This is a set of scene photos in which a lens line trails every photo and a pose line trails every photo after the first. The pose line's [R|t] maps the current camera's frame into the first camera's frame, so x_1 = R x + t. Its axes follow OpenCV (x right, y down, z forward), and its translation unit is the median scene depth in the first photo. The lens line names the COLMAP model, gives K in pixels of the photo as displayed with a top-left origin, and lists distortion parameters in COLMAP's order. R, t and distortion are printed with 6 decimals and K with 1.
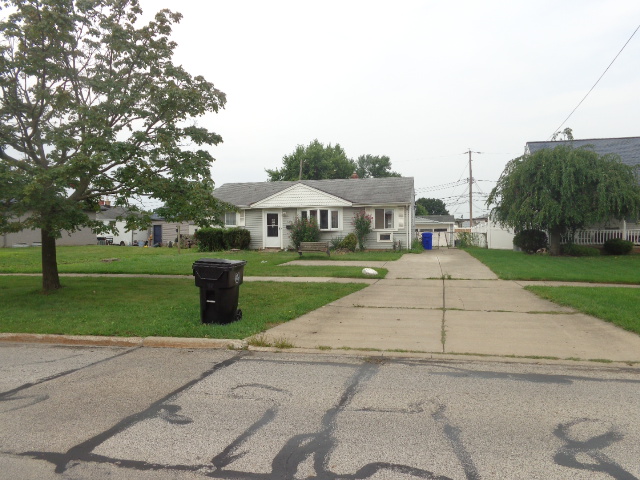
lens RADIAL K [[481.9, 0, 320.3], [0, 481.9, 237.3], [0, 0, 1]] dist [0.001149, 0.009182]
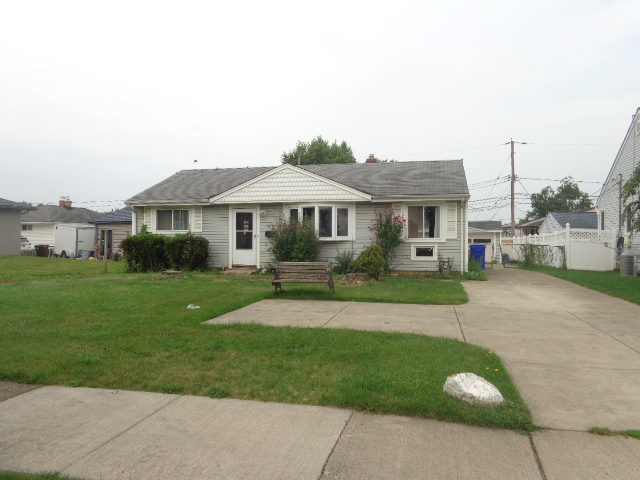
lens RADIAL K [[481.9, 0, 320.3], [0, 481.9, 237.3], [0, 0, 1]] dist [0.001149, 0.009182]
pose [[0.999899, 0.011065, -0.008913, 0.006960], [-0.011217, 0.999788, -0.017244, -0.006666], [0.008721, 0.017342, 0.999812, 0.367220]]
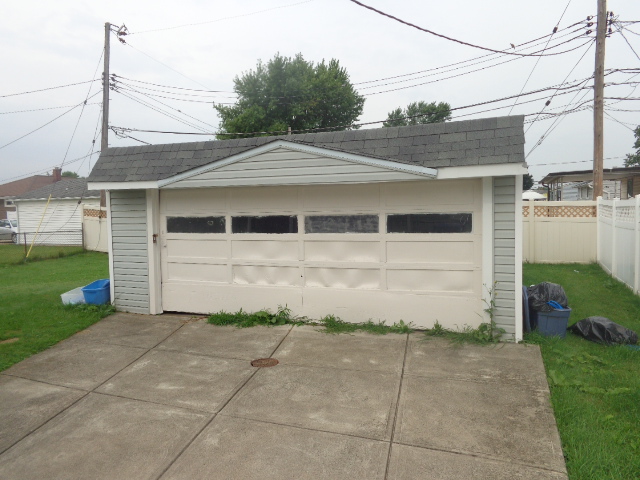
lens RADIAL K [[481.9, 0, 320.3], [0, 481.9, 237.3], [0, 0, 1]] dist [0.001149, 0.009182]
pose [[0.987819, 0.000976, -0.155603, 0.351152], [0.008306, 0.998224, 0.058995, -0.028810], [0.155384, -0.059568, 0.986056, 1.239427]]
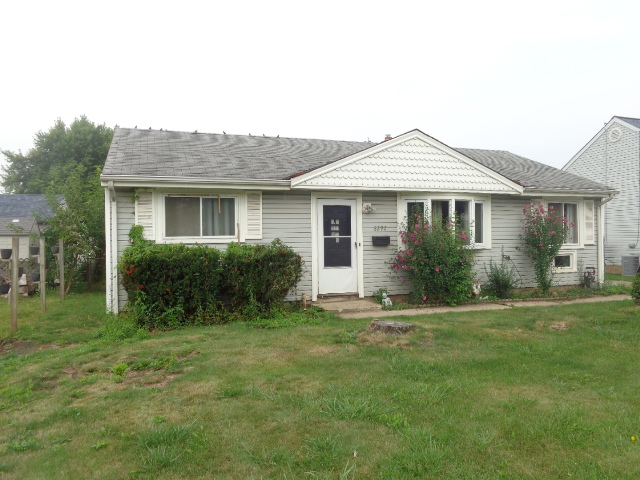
lens RADIAL K [[472.5, 0, 320.0], [0, 472.5, 240.0], [0, 0, 1]] dist [0.000154, 0.001324]
pose [[0.836091, -0.001877, 0.548588, -0.315132], [0.011103, 0.999847, -0.013501, -0.017280], [-0.548479, 0.017380, 0.835984, 0.699687]]
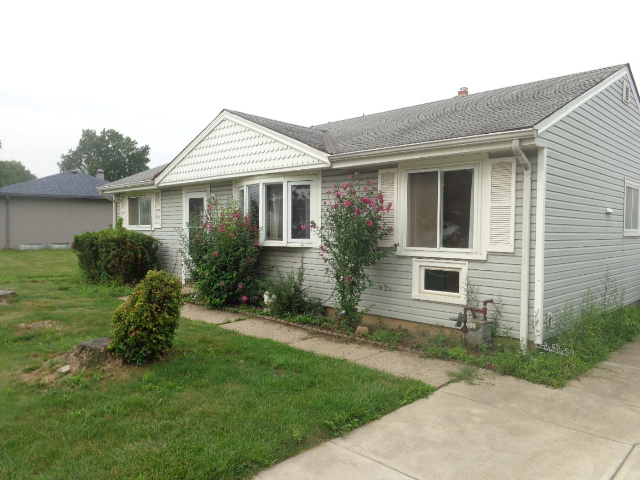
lens RADIAL K [[481.9, 0, 320.3], [0, 481.9, 237.3], [0, 0, 1]] dist [0.001149, 0.009182]
pose [[0.853075, 0.026637, -0.521107, 0.202472], [-0.020993, 0.999640, 0.016733, -0.025150], [0.521365, -0.003335, 0.853327, 0.711302]]
